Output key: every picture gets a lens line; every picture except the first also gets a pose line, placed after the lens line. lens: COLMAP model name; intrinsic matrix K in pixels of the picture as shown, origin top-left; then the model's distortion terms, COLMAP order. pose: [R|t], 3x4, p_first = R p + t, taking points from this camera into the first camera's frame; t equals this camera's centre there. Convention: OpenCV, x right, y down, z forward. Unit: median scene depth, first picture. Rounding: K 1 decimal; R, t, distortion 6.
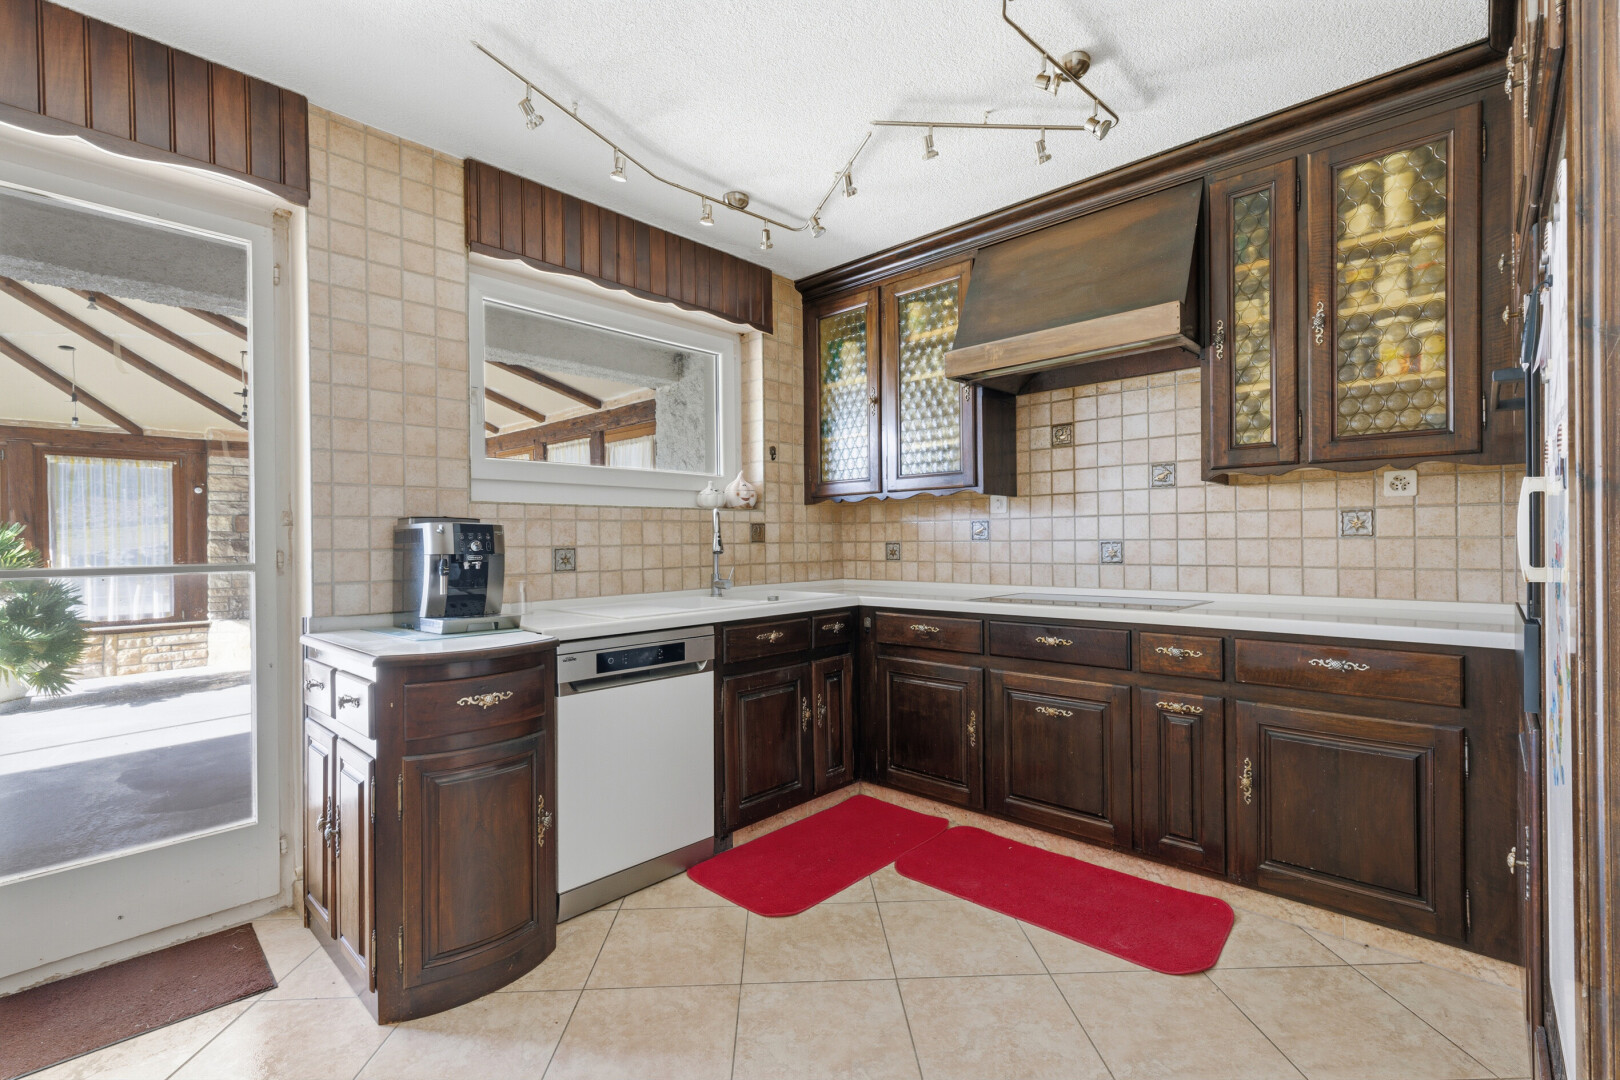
lens RADIAL K [[724.2, 0, 810.0], [0, 724.2, 540.0], [0, 0, 1]] dist [0.002193, 0.000490]
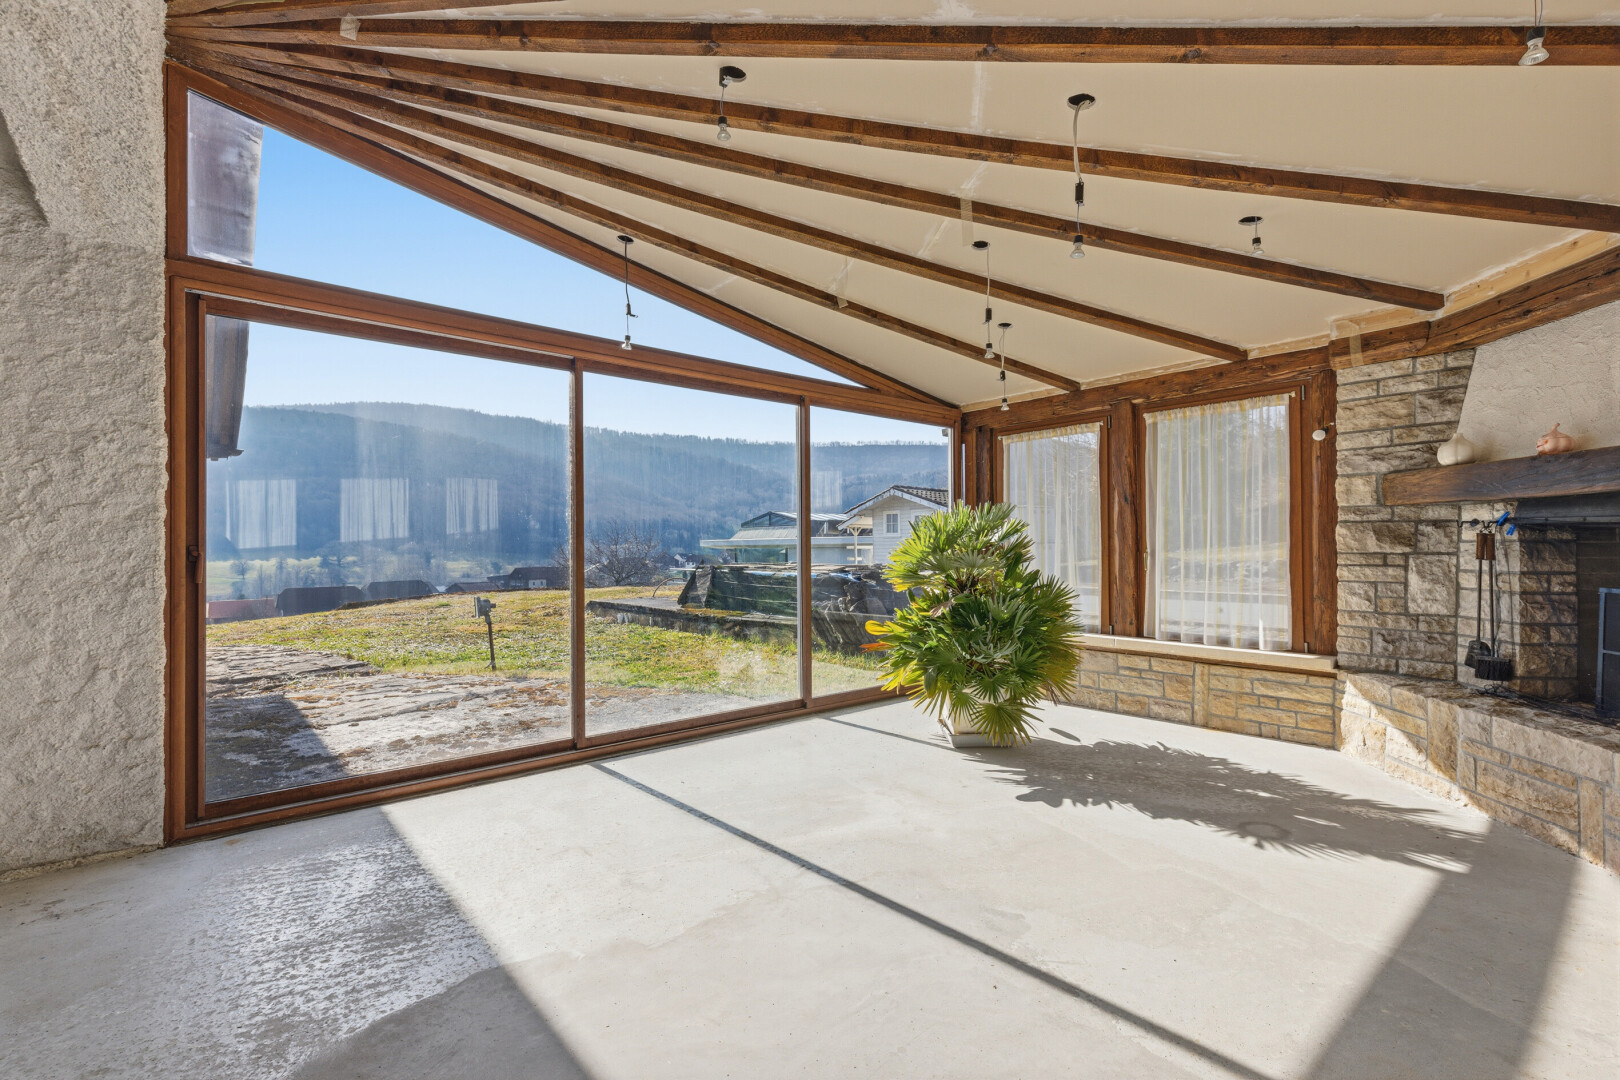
lens RADIAL K [[724.2, 0, 810.0], [0, 724.2, 540.0], [0, 0, 1]] dist [0.002193, 0.000490]
pose [[-0.110498, 0.002779, -0.993872, -0.232849], [0.006824, 0.999975, 0.002038, 0.009654], [0.993853, -0.006557, -0.110514, 0.659305]]
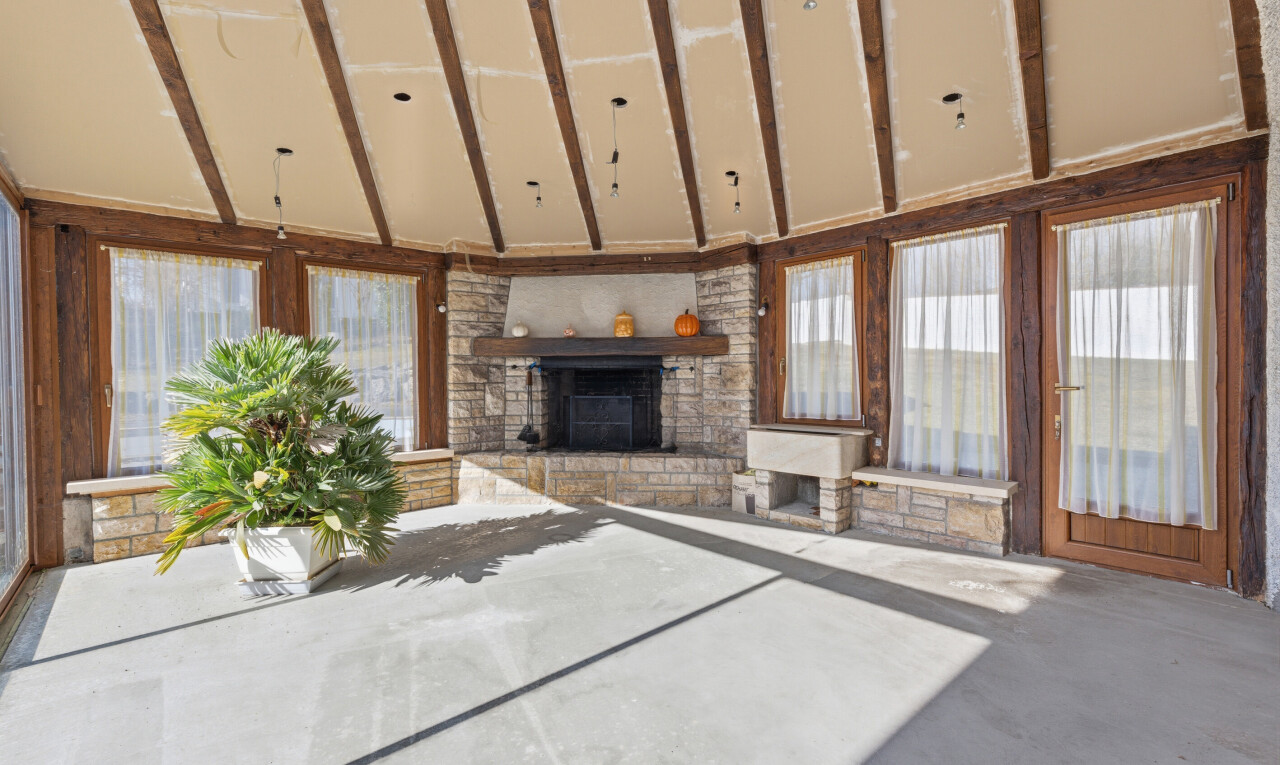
lens RADIAL K [[571.6, 0, 640.0], [0, 571.6, 382.5], [0, 0, 1]] dist [0.002491, 0.000264]
pose [[0.995328, 0.000907, -0.096551, -0.525839], [0.000082, 0.999948, 0.010236, 0.015148], [0.096555, -0.010196, 0.995275, 0.315721]]
